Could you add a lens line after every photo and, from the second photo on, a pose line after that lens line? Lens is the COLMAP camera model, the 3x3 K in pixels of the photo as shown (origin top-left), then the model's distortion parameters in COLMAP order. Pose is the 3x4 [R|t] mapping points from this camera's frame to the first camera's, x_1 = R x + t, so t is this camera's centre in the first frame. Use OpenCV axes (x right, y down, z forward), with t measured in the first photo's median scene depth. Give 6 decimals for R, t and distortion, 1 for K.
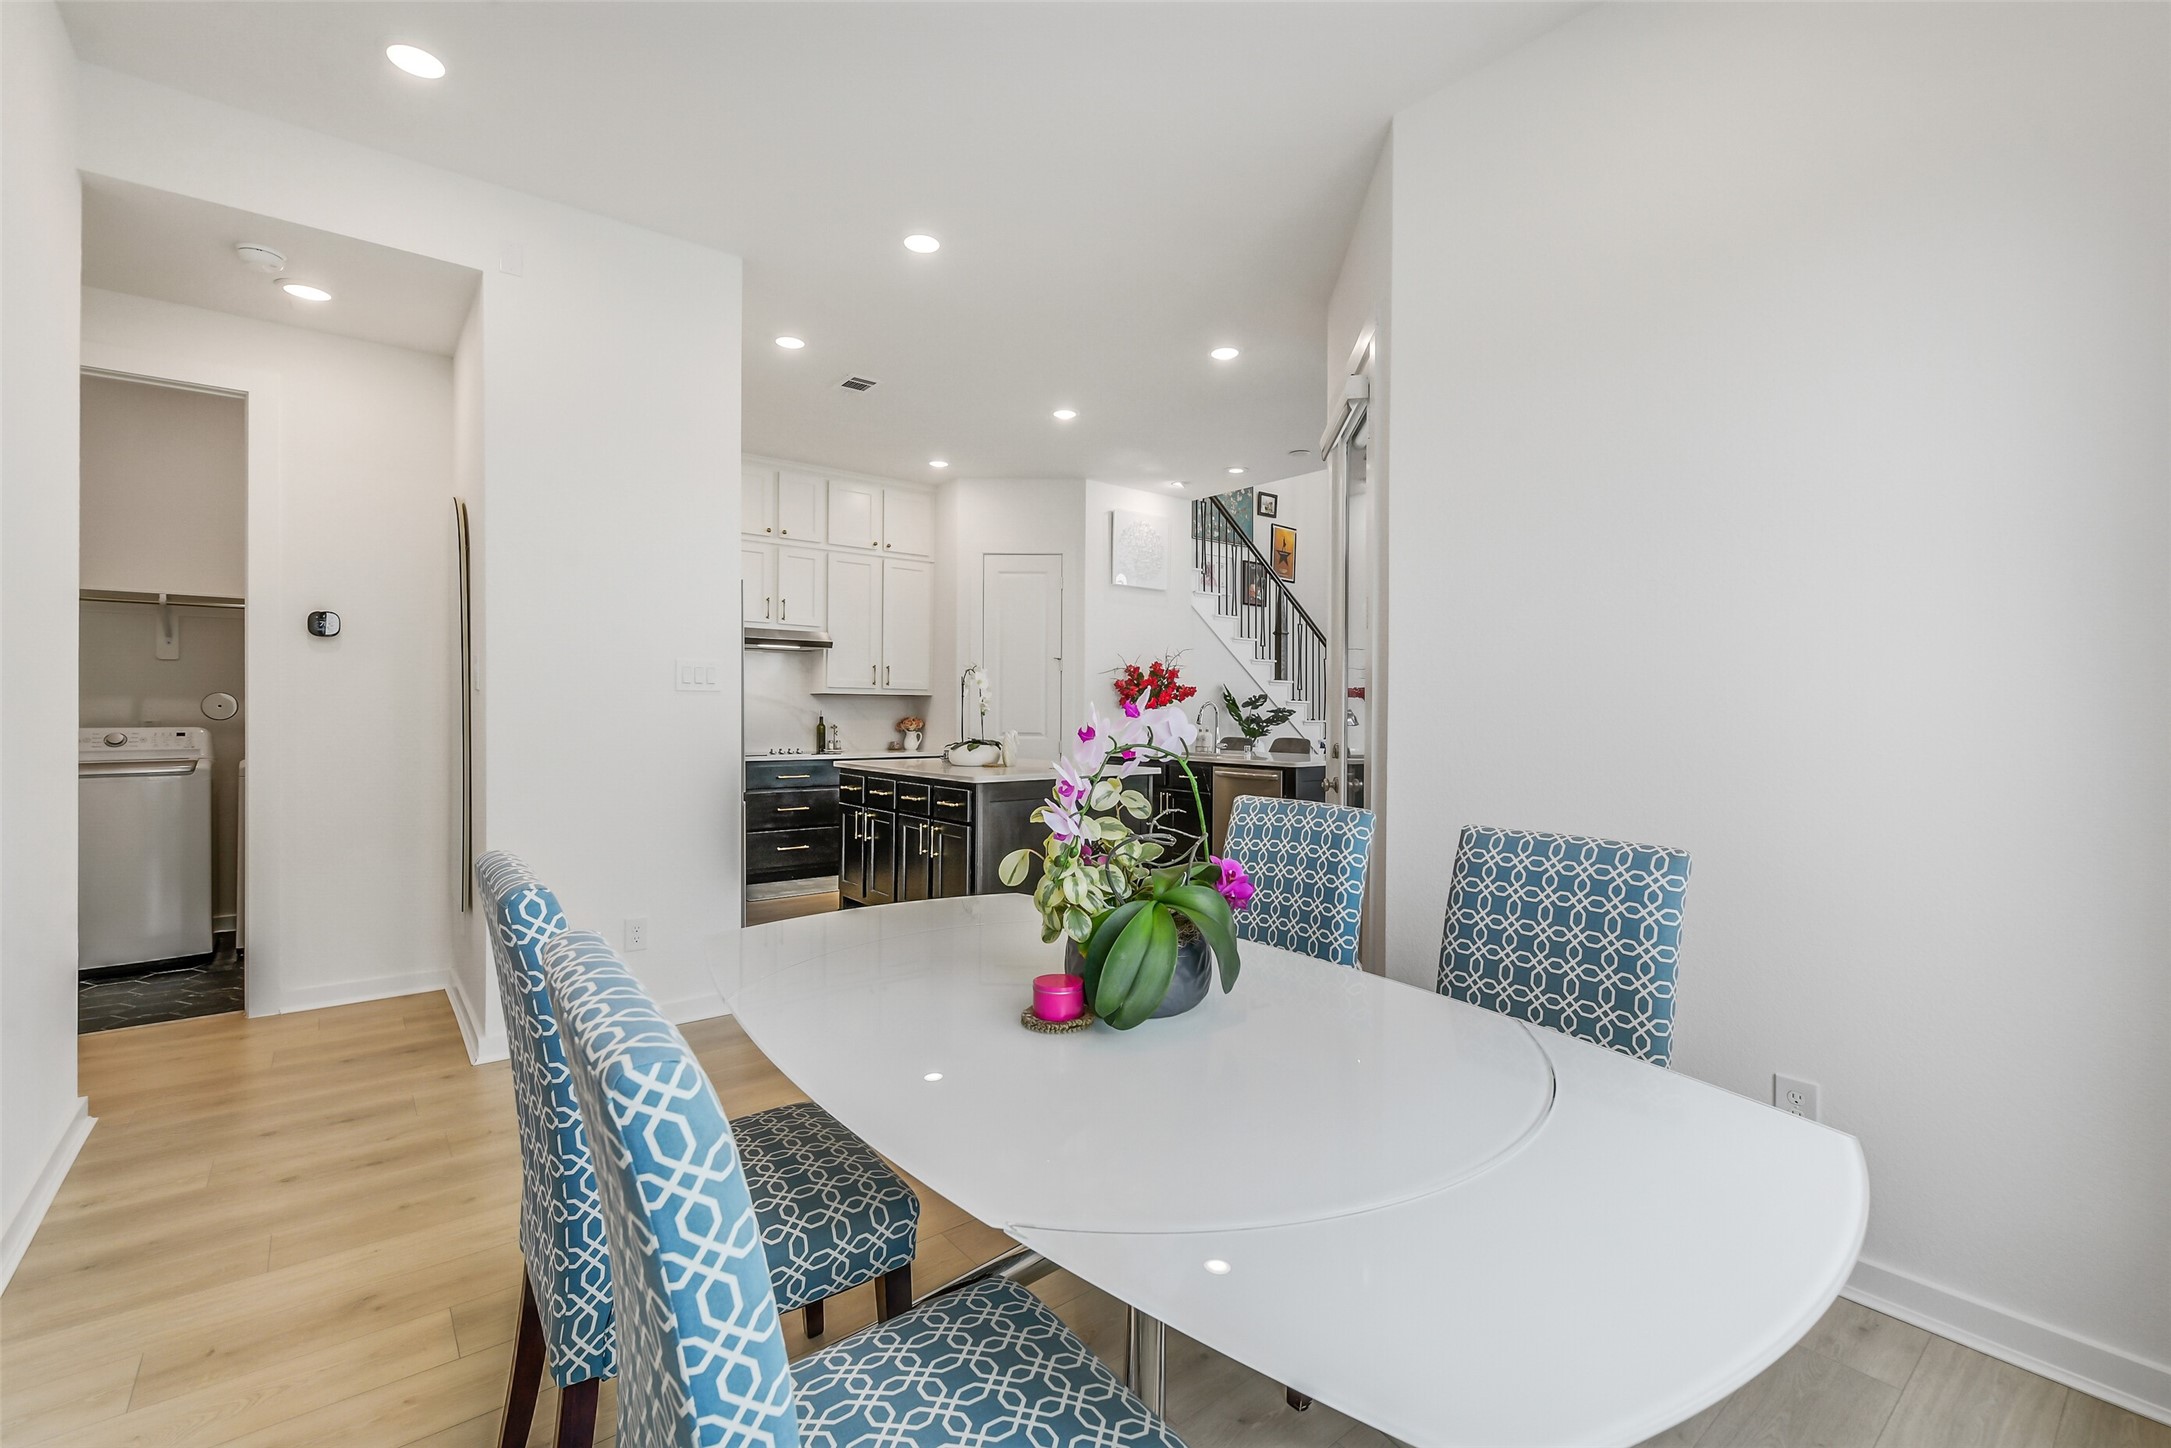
lens RADIAL K [[946.5, 0, 1086.1], [0, 946.5, 715.1], [0, 0, 1]] dist [0.000946, -0.000800]
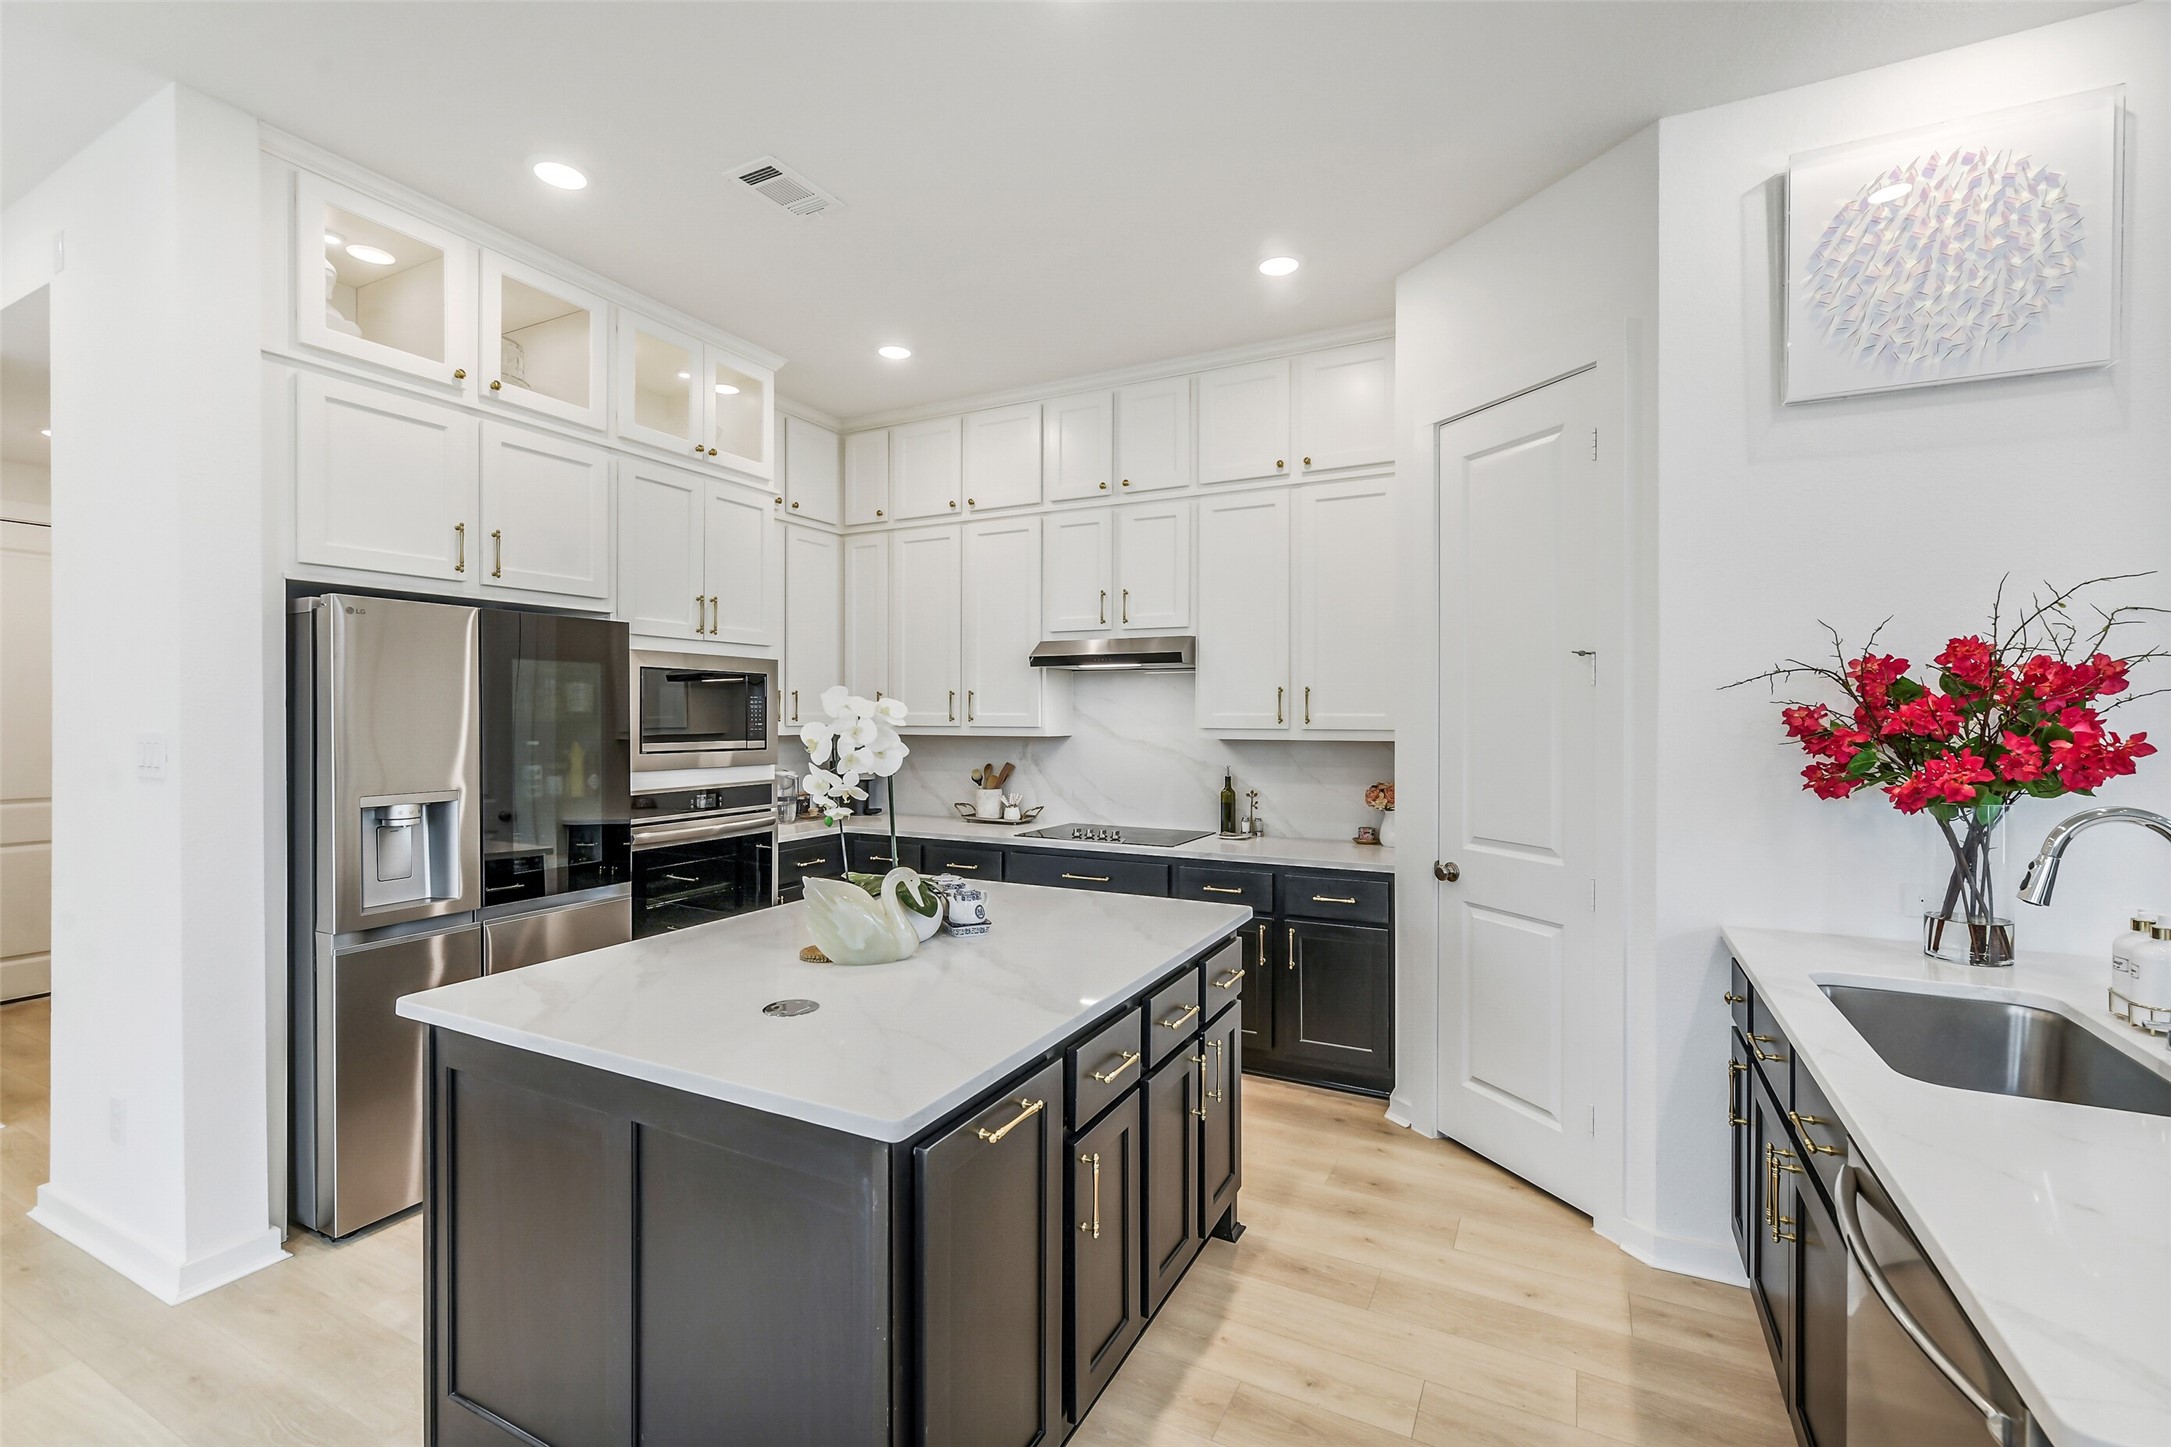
lens RADIAL K [[946.5, 0, 1086.1], [0, 946.5, 714.6], [0, 0, 1]] dist [0.000946, -0.000800]
pose [[0.401224, -0.004360, -0.915970, 0.222524], [0.000648, 0.999990, -0.004476, -0.033110], [0.915980, 0.001203, 0.401223, 0.654340]]
